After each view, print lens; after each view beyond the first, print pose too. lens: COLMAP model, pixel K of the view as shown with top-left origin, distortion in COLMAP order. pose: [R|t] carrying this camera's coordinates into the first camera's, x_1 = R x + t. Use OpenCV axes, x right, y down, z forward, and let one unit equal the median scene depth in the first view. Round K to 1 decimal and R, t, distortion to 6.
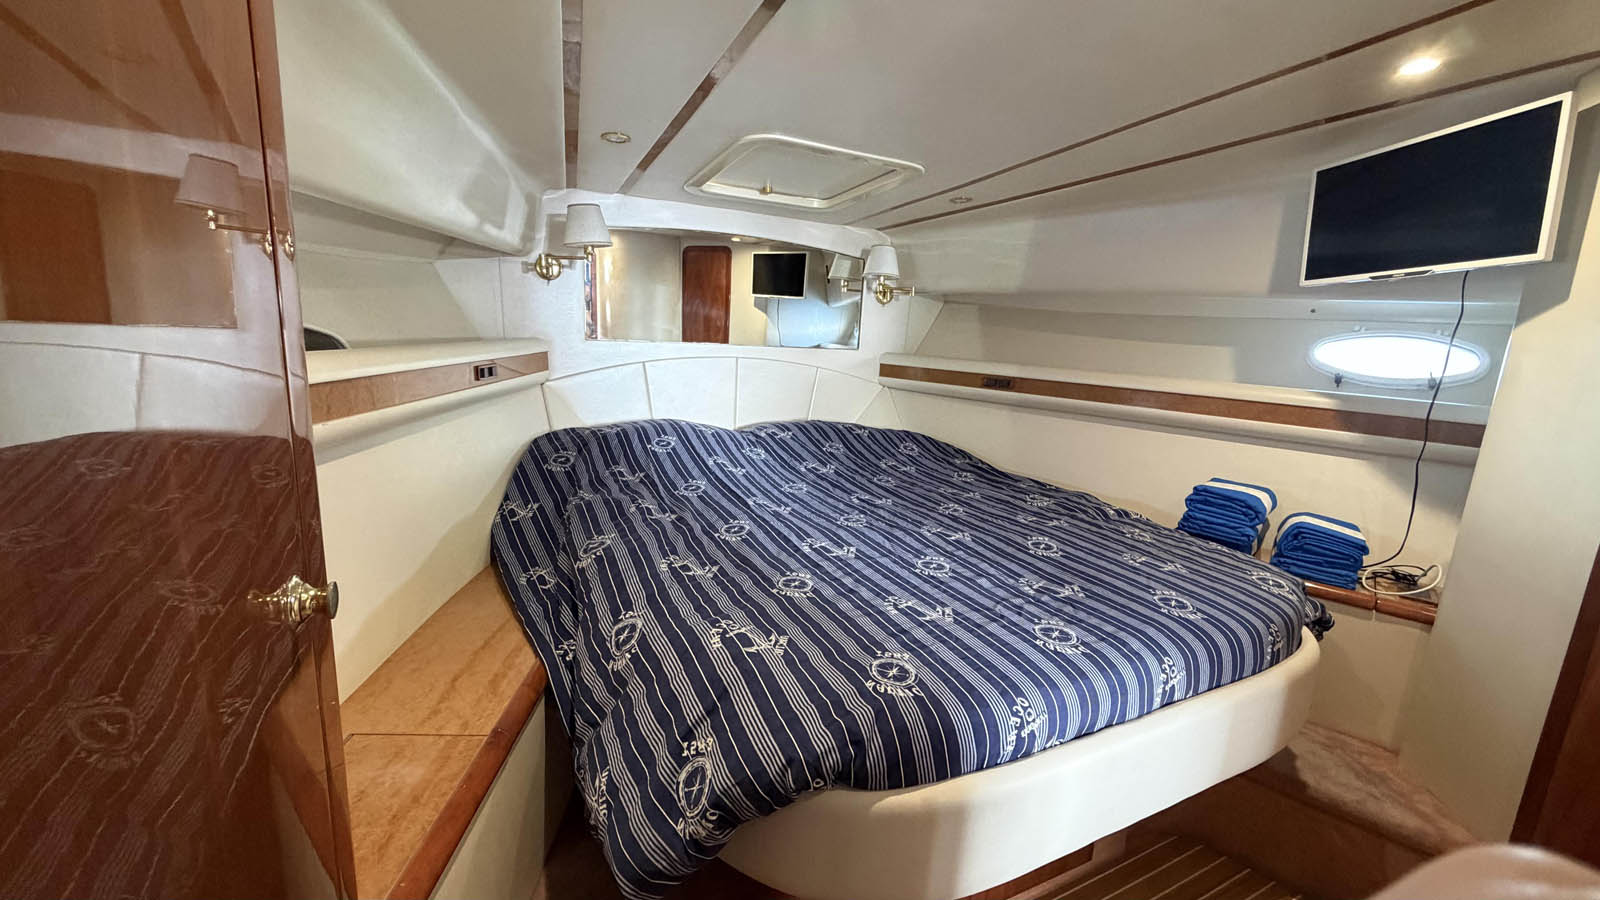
lens RADIAL K [[629.4, 0, 800.0], [0, 629.4, 450.0], [0, 0, 1]] dist [0.013426, 0.000135]
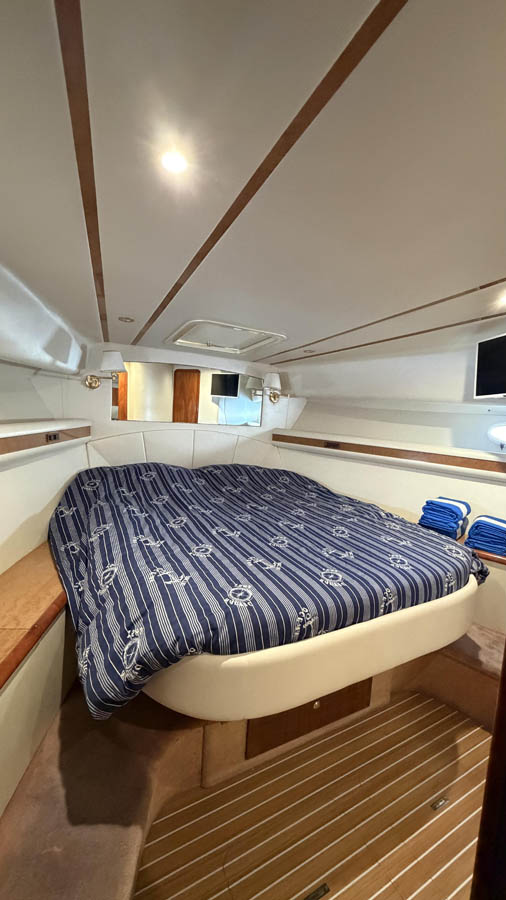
lens RADIAL K [[354.1, 0, 253.0], [0, 354.1, 450.0], [0, 0, 1]] dist [0.013426, 0.000135]
pose [[0.999772, 0.010123, 0.018791, 0.108687], [-0.008519, 0.996463, -0.083595, -0.002147], [-0.019571, 0.083416, 0.996323, -0.091892]]
